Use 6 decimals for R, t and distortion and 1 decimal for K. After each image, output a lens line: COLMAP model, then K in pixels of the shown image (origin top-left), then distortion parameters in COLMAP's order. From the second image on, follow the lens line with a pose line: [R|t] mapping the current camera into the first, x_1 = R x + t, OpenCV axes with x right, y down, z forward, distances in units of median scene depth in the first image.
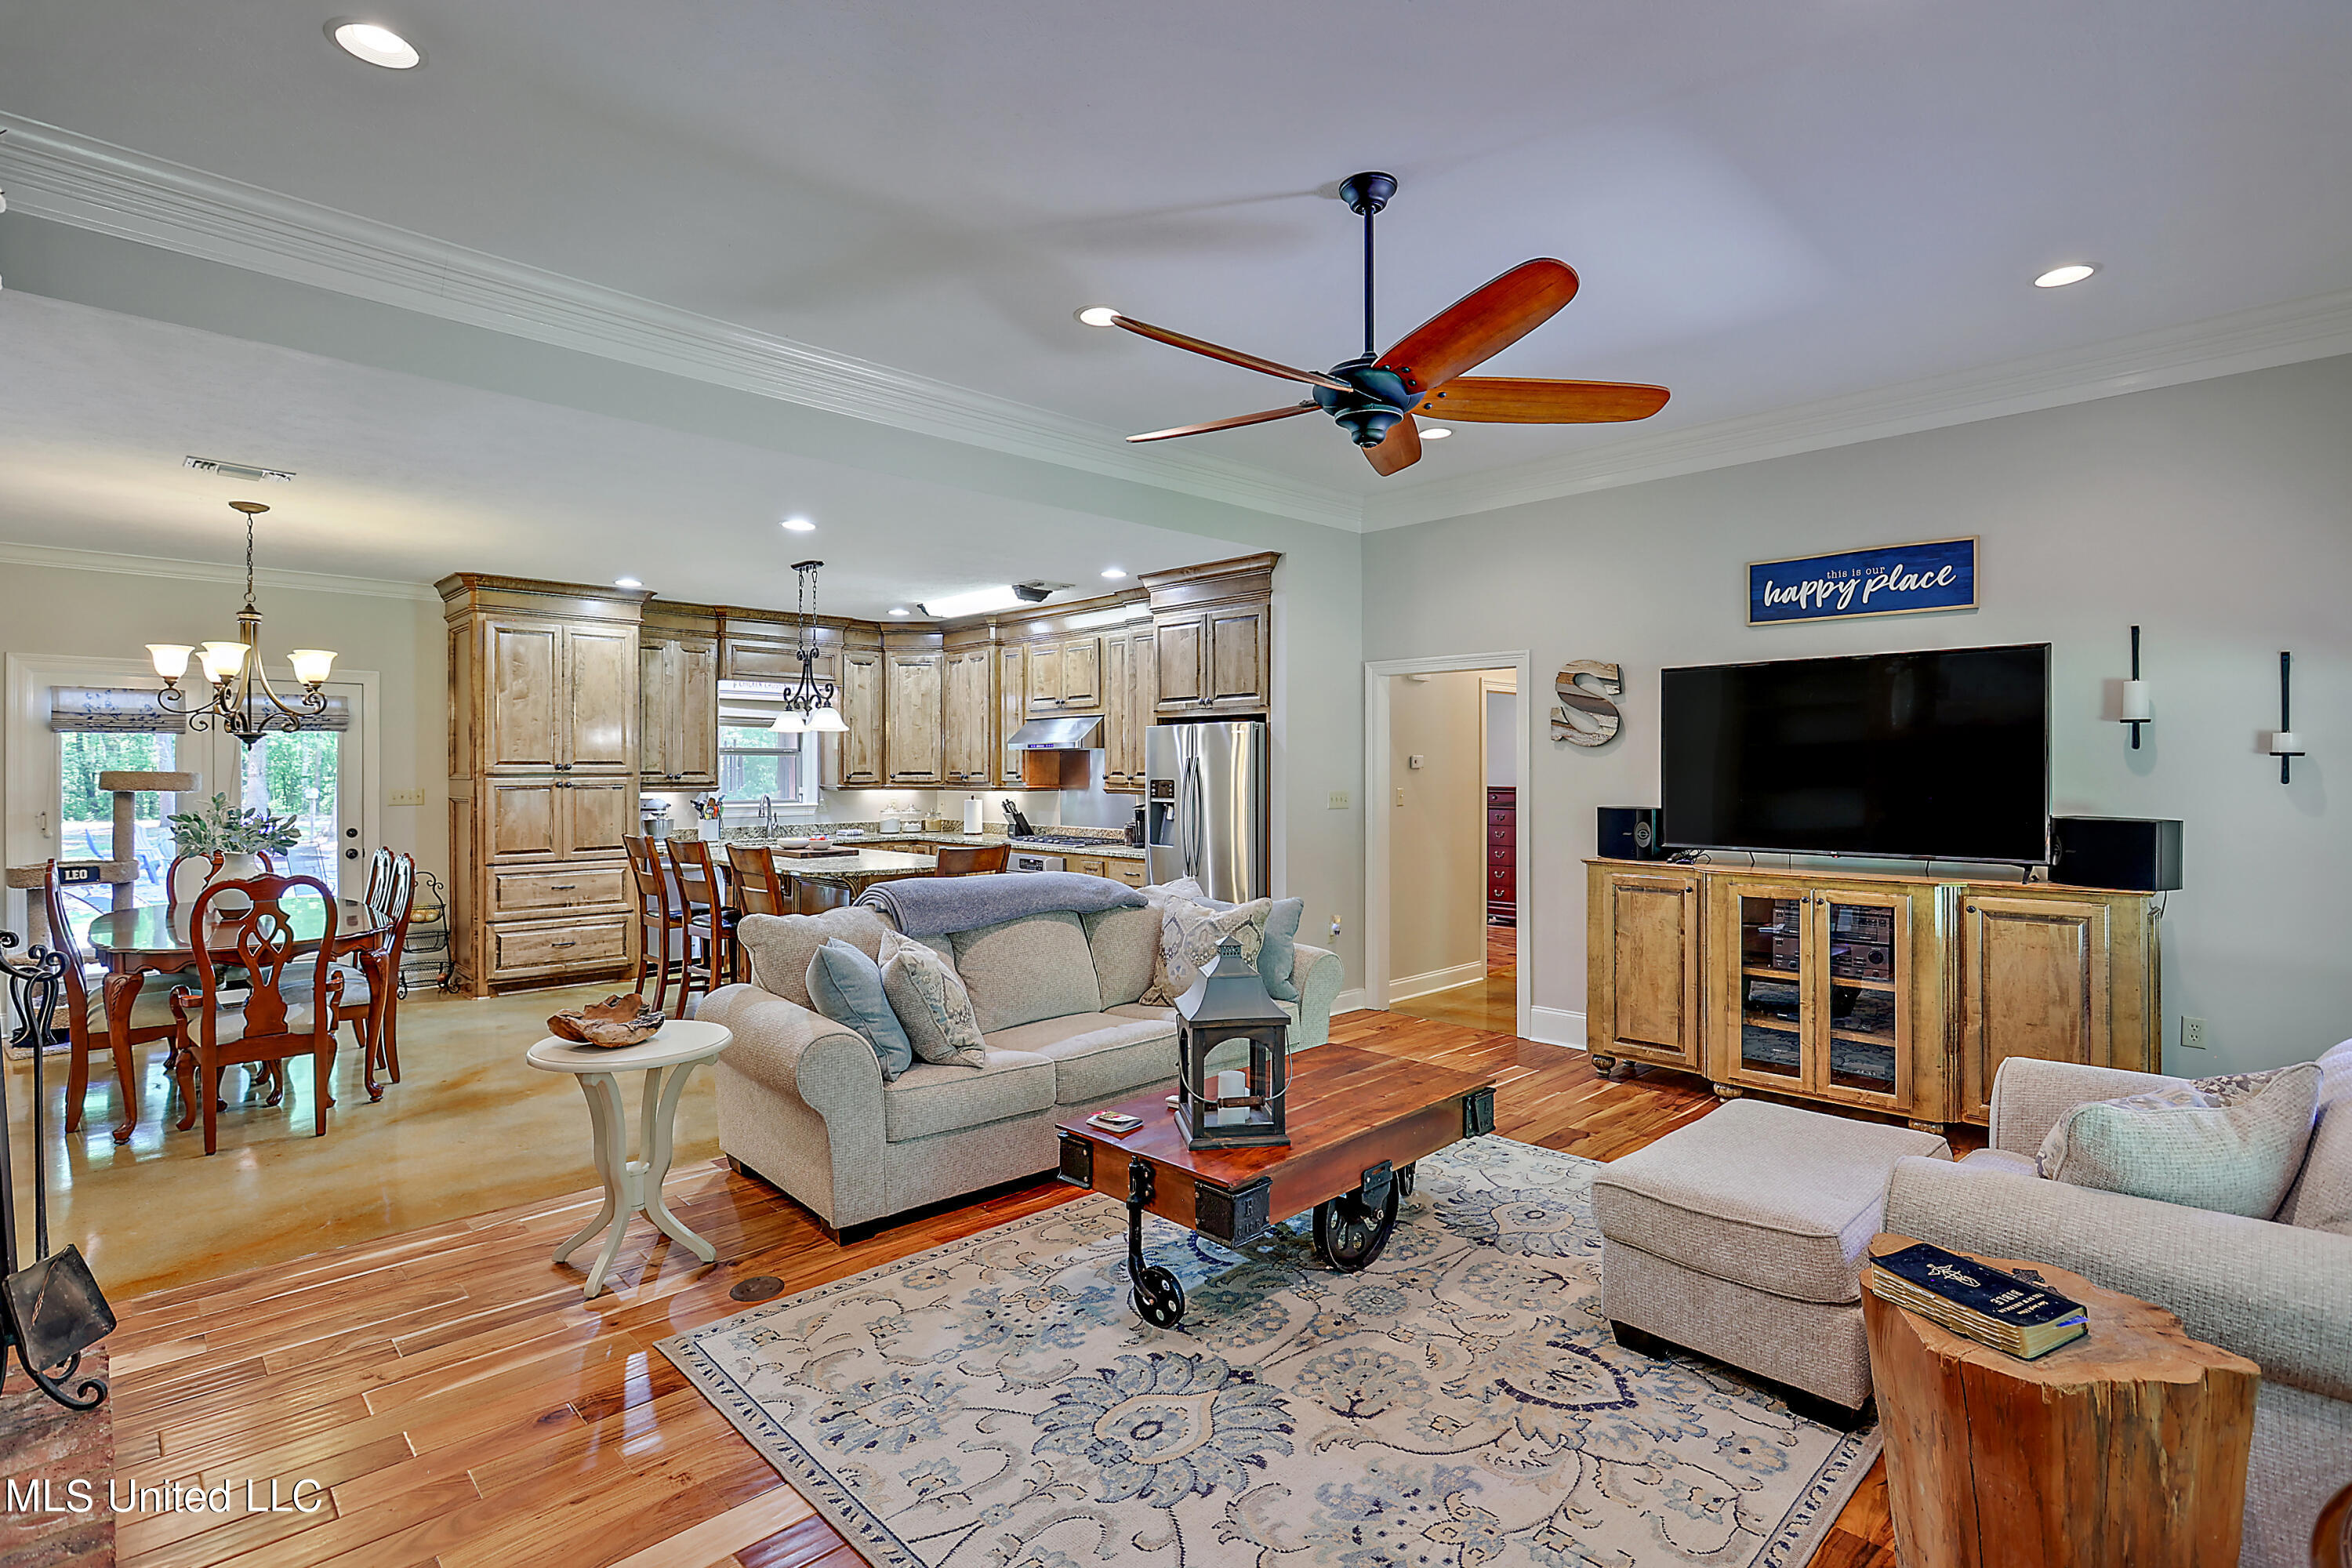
lens RADIAL K [[1125.3, 0, 1171.1], [0, 1125.3, 780.1], [0, 0, 1]] dist [-0.003181, 0.000011]
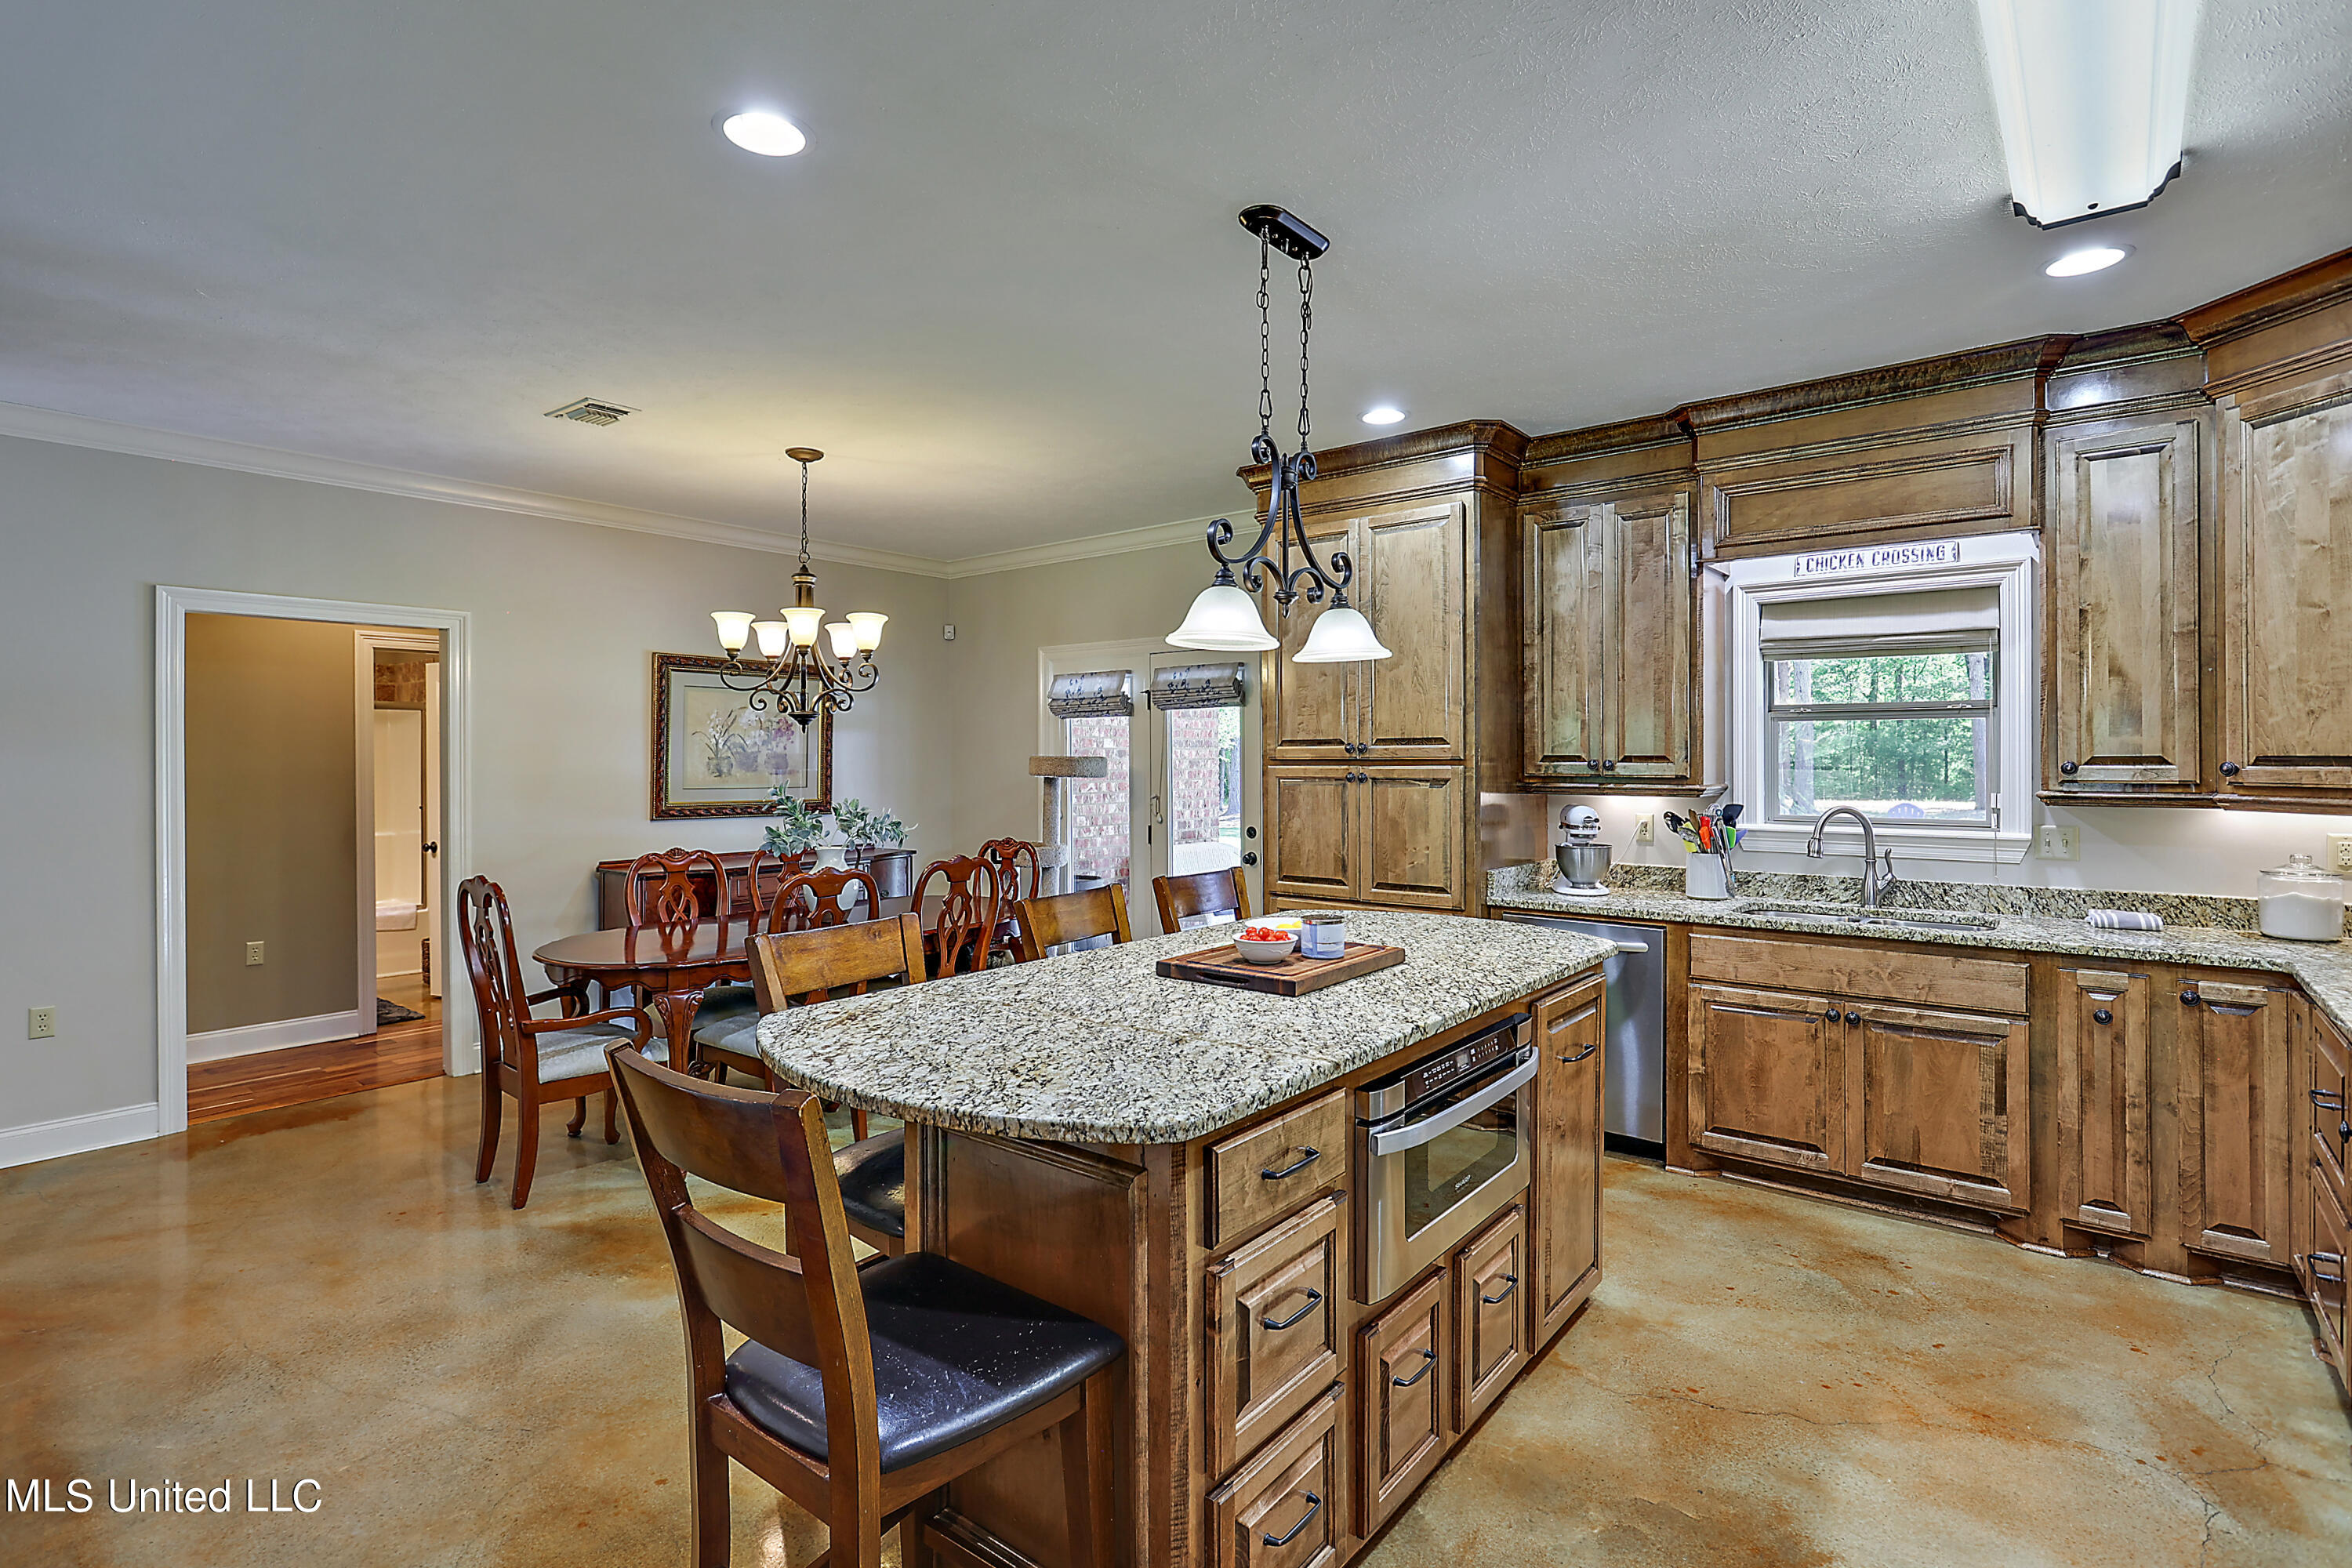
lens RADIAL K [[1125.3, 0, 1167.9], [0, 1125.3, 761.1], [0, 0, 1]] dist [-0.003181, 0.000011]
pose [[0.112365, 0.002122, -0.993665, 0.052590], [-0.007144, 0.999974, 0.001327, -0.004502], [0.993641, 0.006950, 0.112377, 0.753102]]
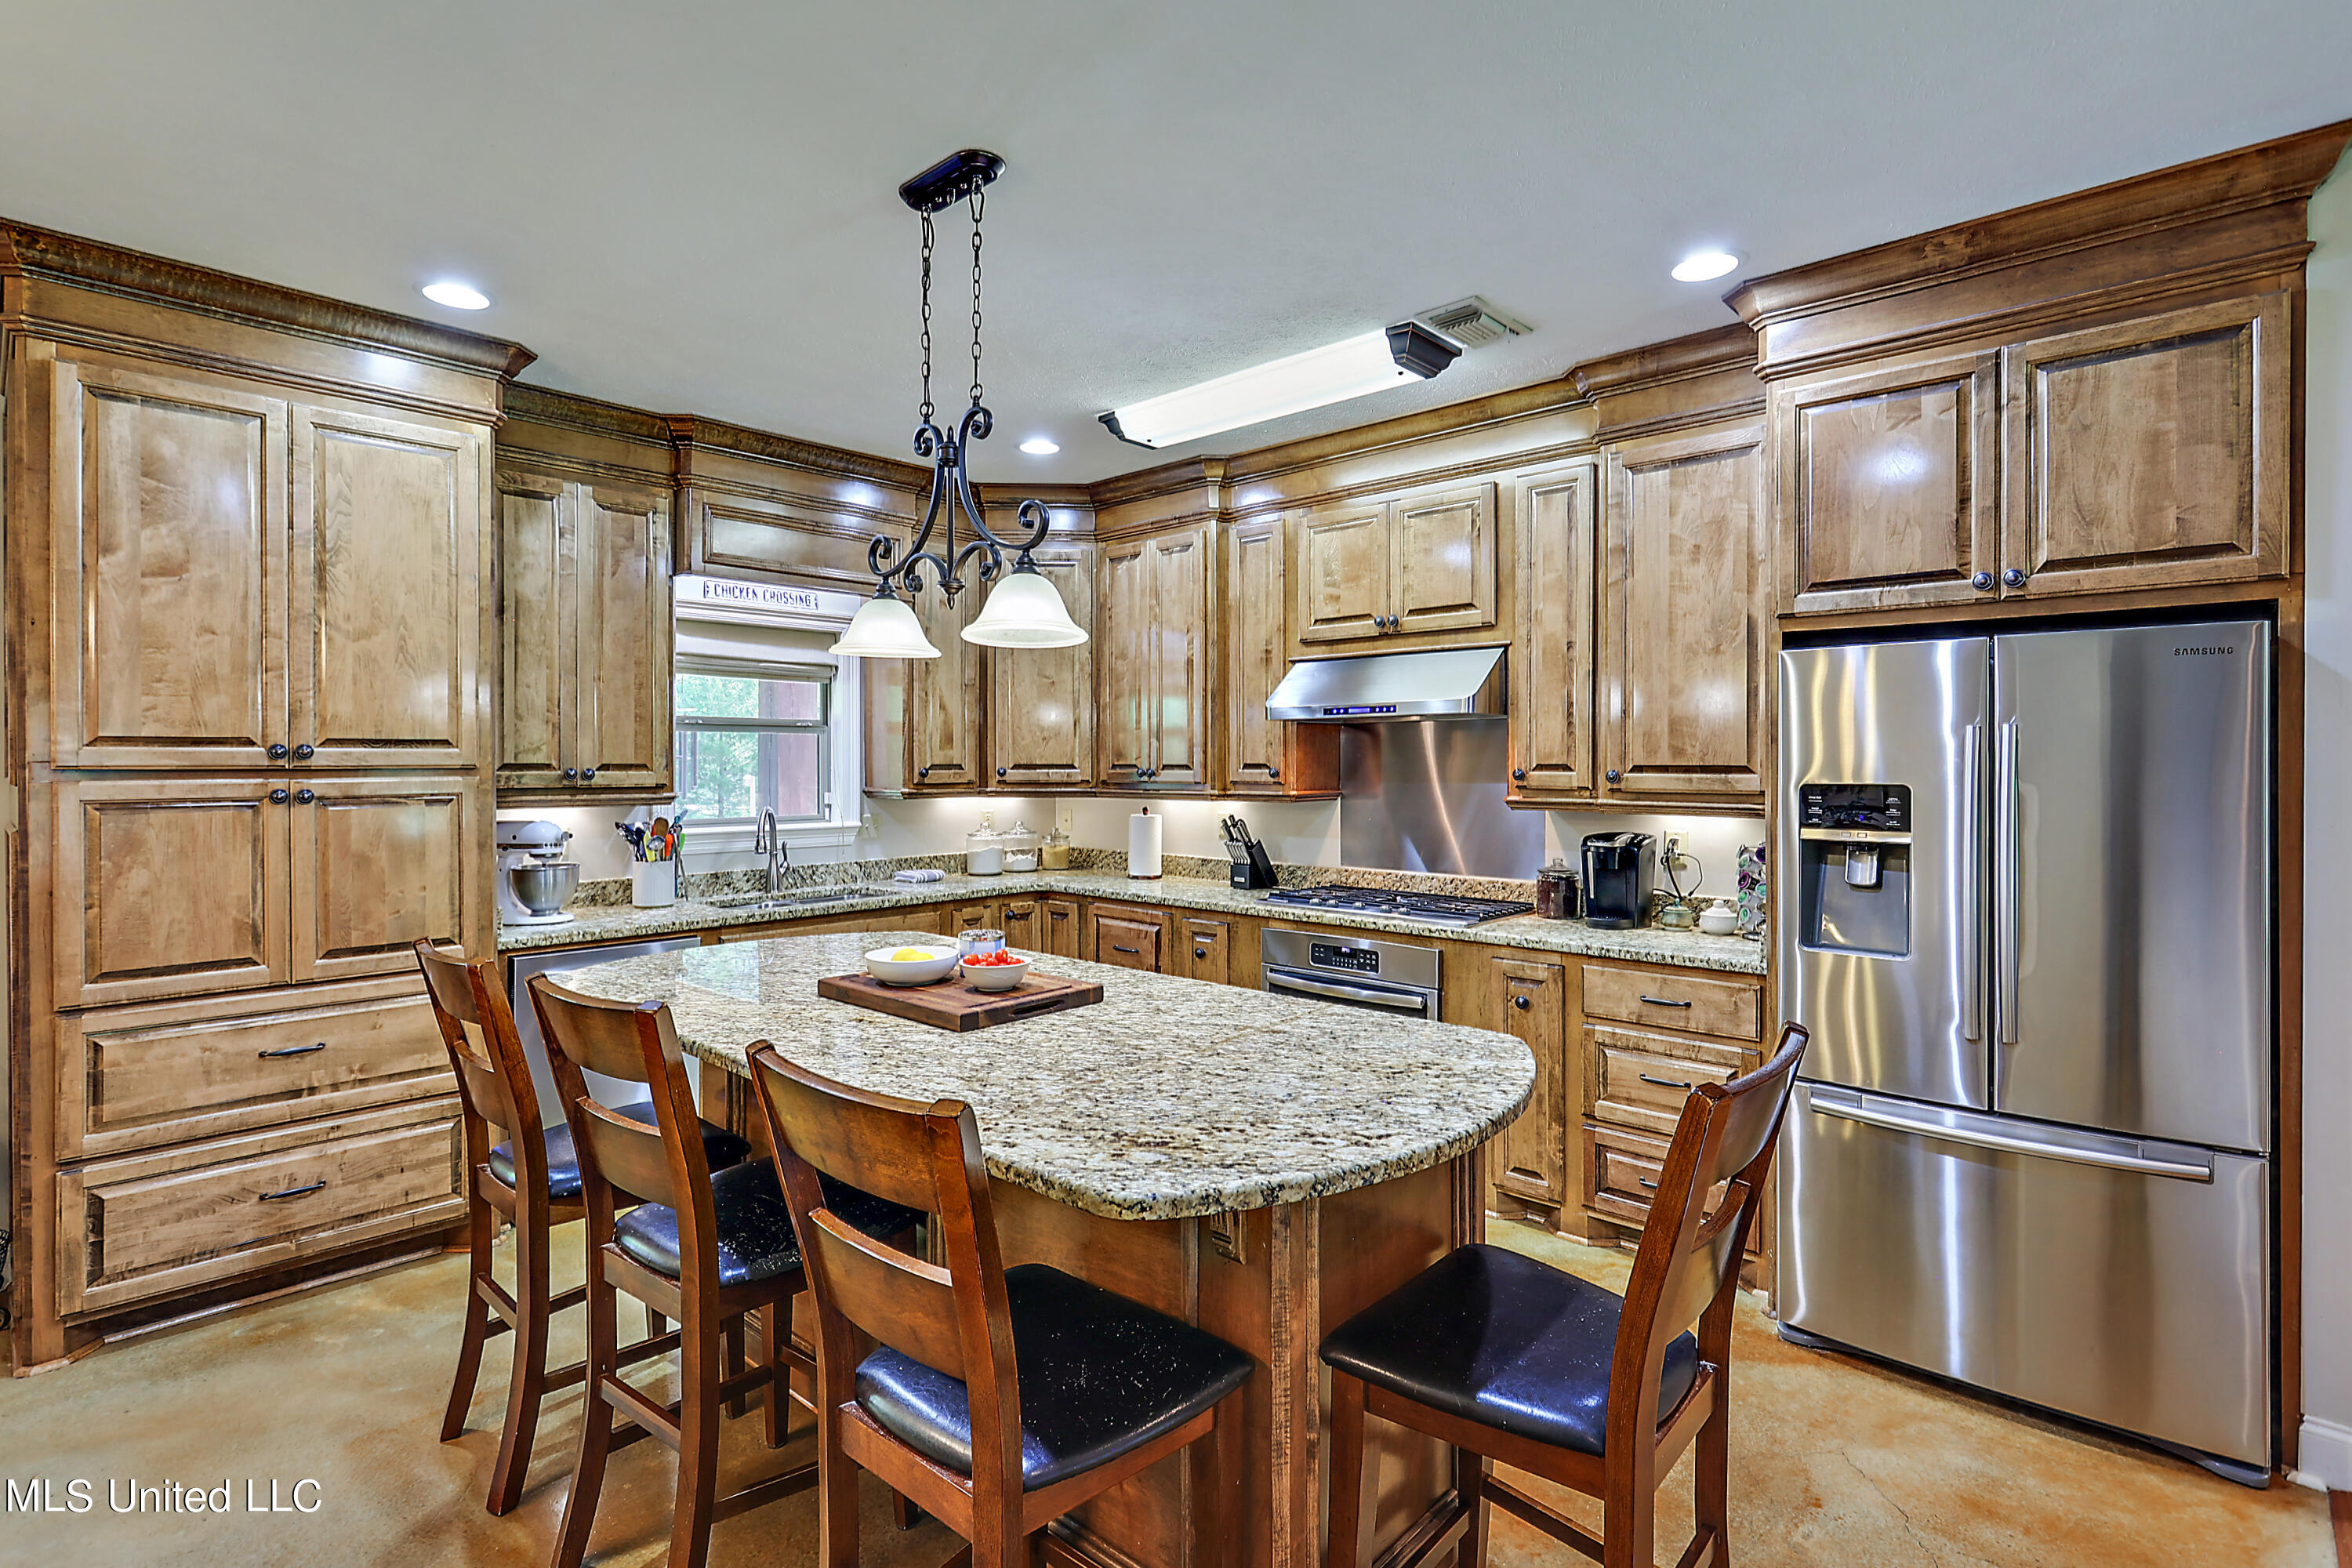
lens RADIAL K [[1125.3, 0, 1175.0], [0, 1125.3, 771.5], [0, 0, 1]] dist [-0.003181, 0.000011]
pose [[0.998530, -0.001067, 0.054201, -0.223415], [0.001105, 0.999999, -0.000673, -0.003746], [-0.054200, 0.000732, 0.998530, 0.527768]]
